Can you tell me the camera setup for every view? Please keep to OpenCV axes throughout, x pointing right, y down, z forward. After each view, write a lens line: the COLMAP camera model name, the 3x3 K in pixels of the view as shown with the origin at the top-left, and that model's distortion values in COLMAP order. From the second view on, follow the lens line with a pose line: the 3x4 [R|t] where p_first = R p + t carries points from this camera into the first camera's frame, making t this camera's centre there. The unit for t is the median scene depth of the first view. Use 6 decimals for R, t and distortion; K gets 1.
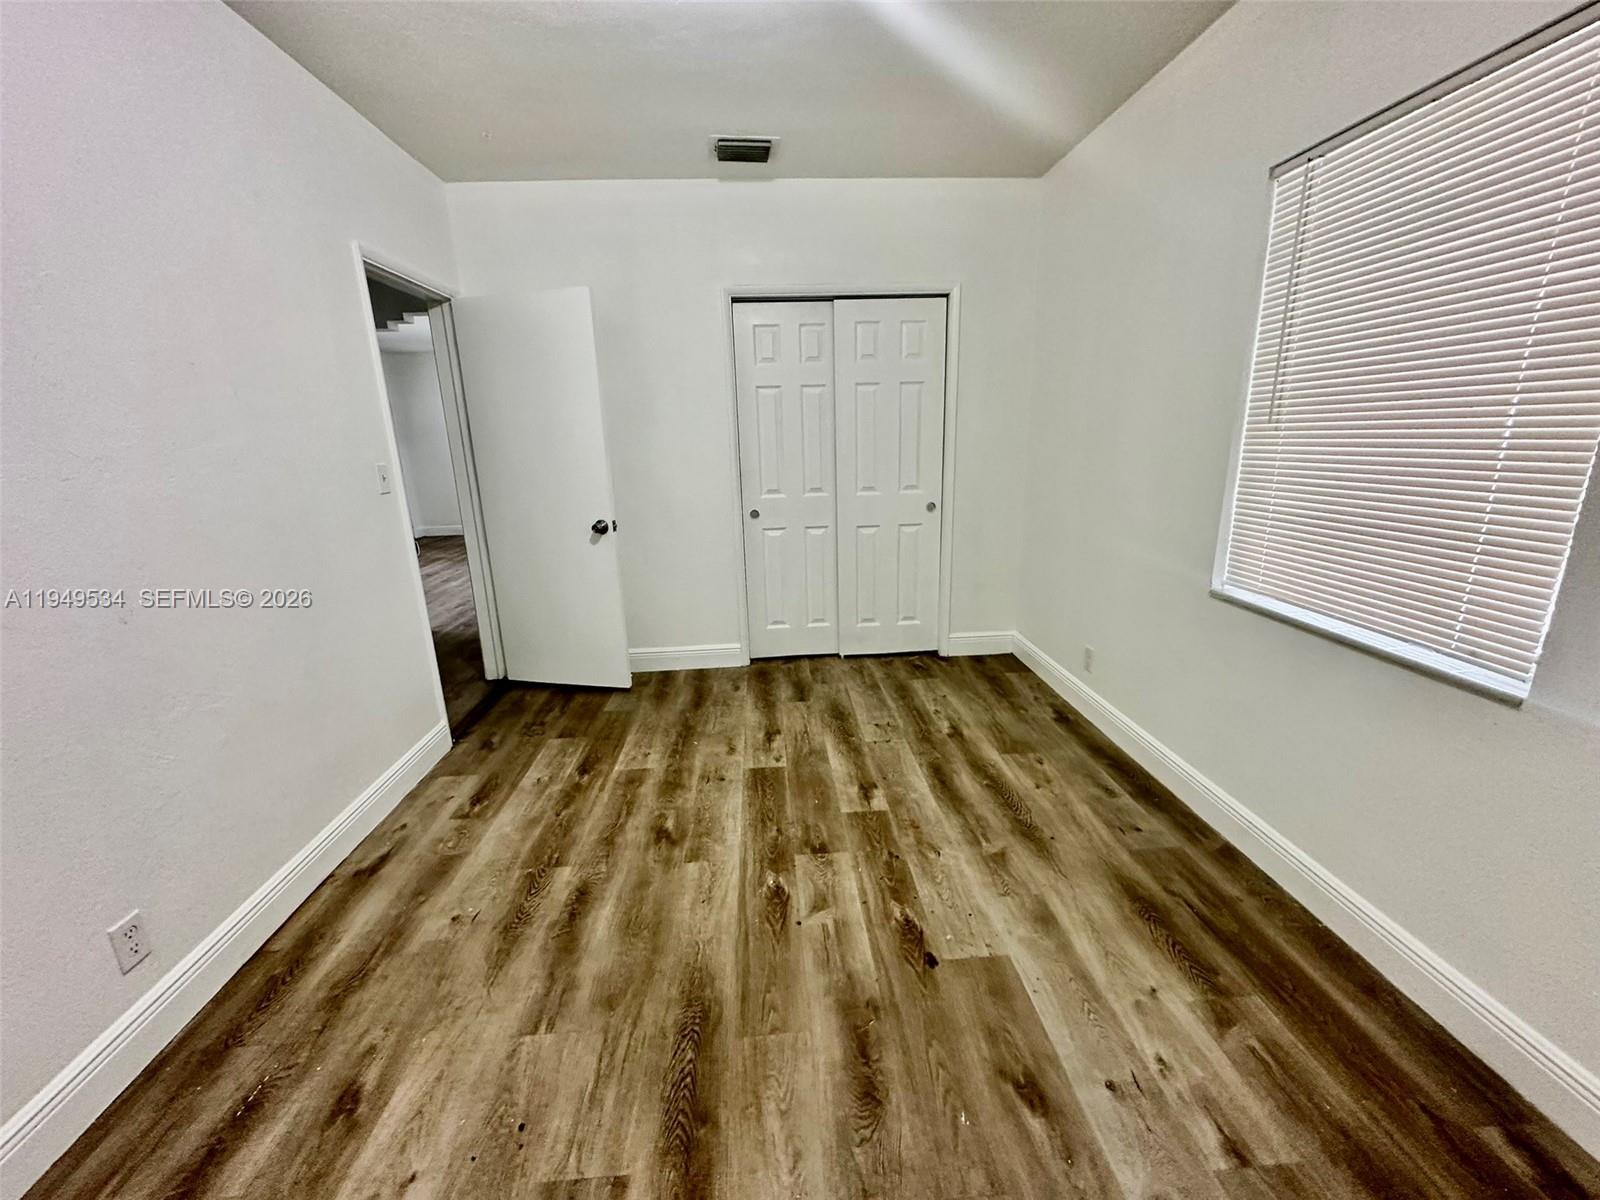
lens RADIAL K [[636.9, 0, 796.9], [0, 636.9, 600.2], [0, 0, 1]] dist [-0.004762, 0.000783]
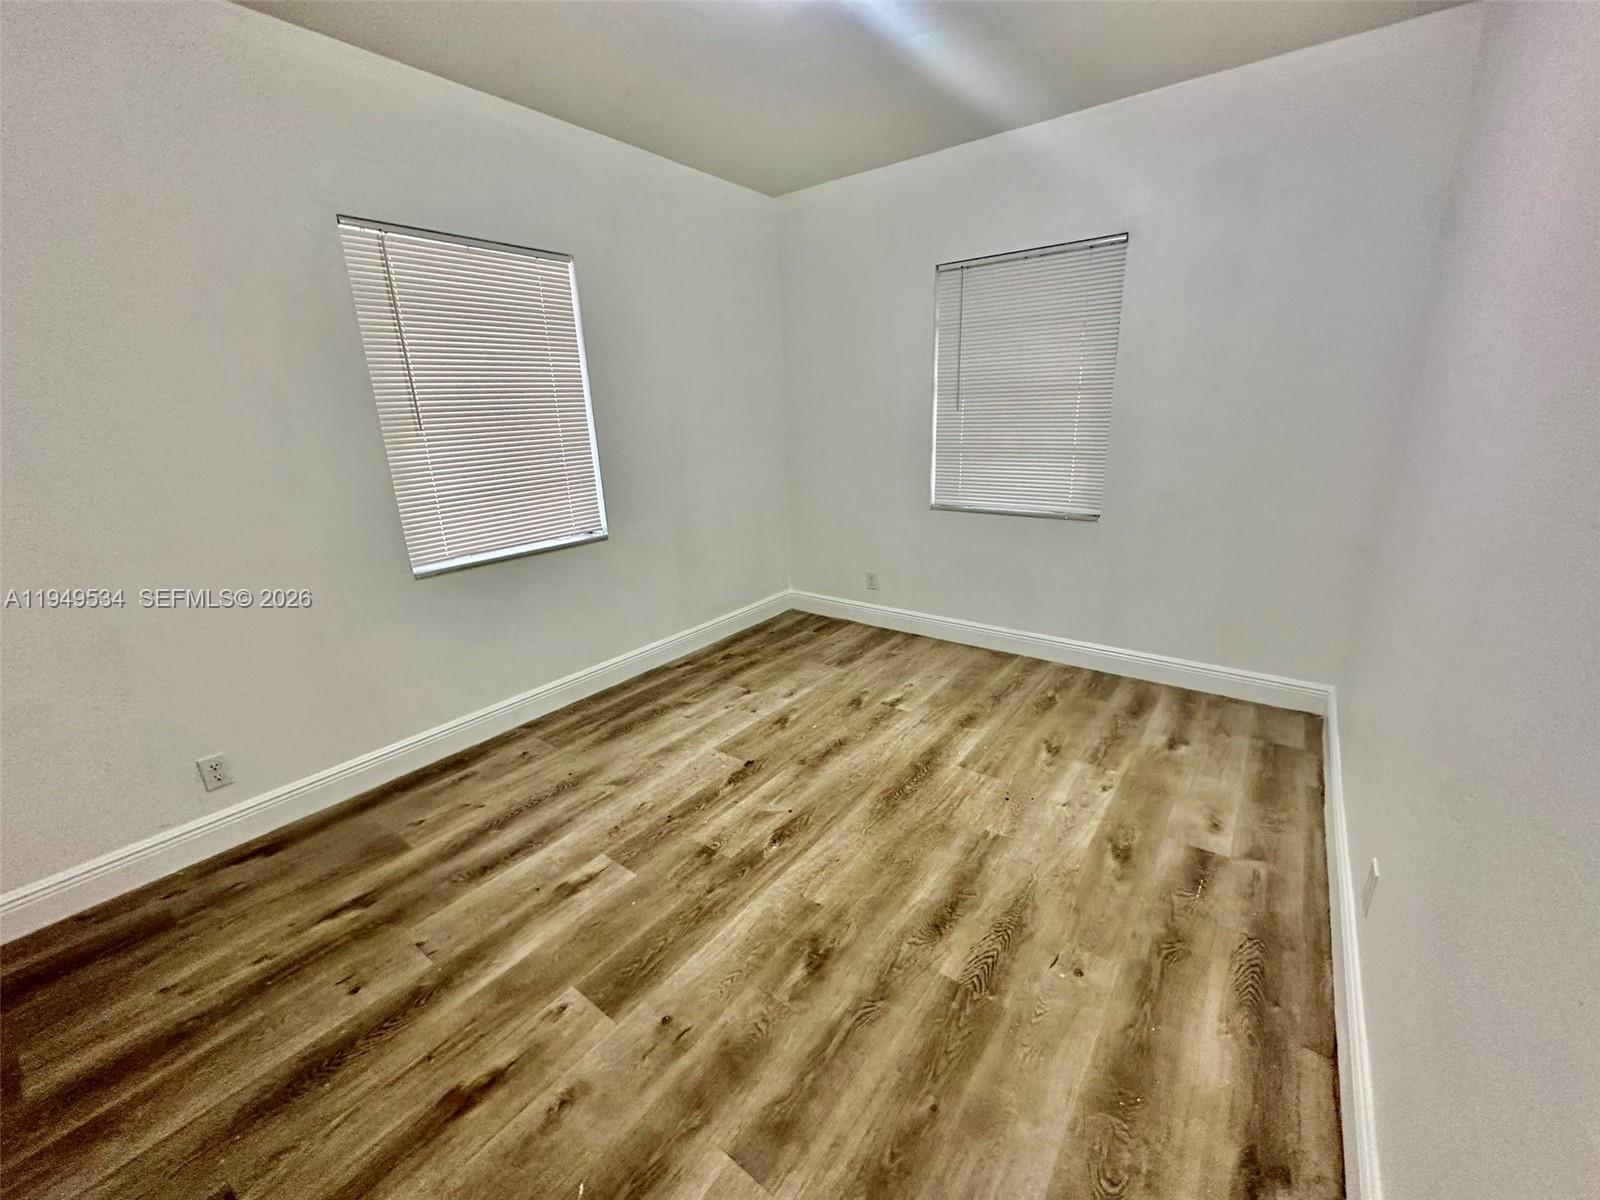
lens RADIAL K [[636.9, 0, 796.9], [0, 636.9, 600.2], [0, 0, 1]] dist [-0.004762, 0.000783]
pose [[-0.753545, -0.139161, 0.642498, -0.682428], [0.220936, 0.866882, 0.446882, -0.369850], [-0.619158, 0.478697, -0.622489, 1.424871]]
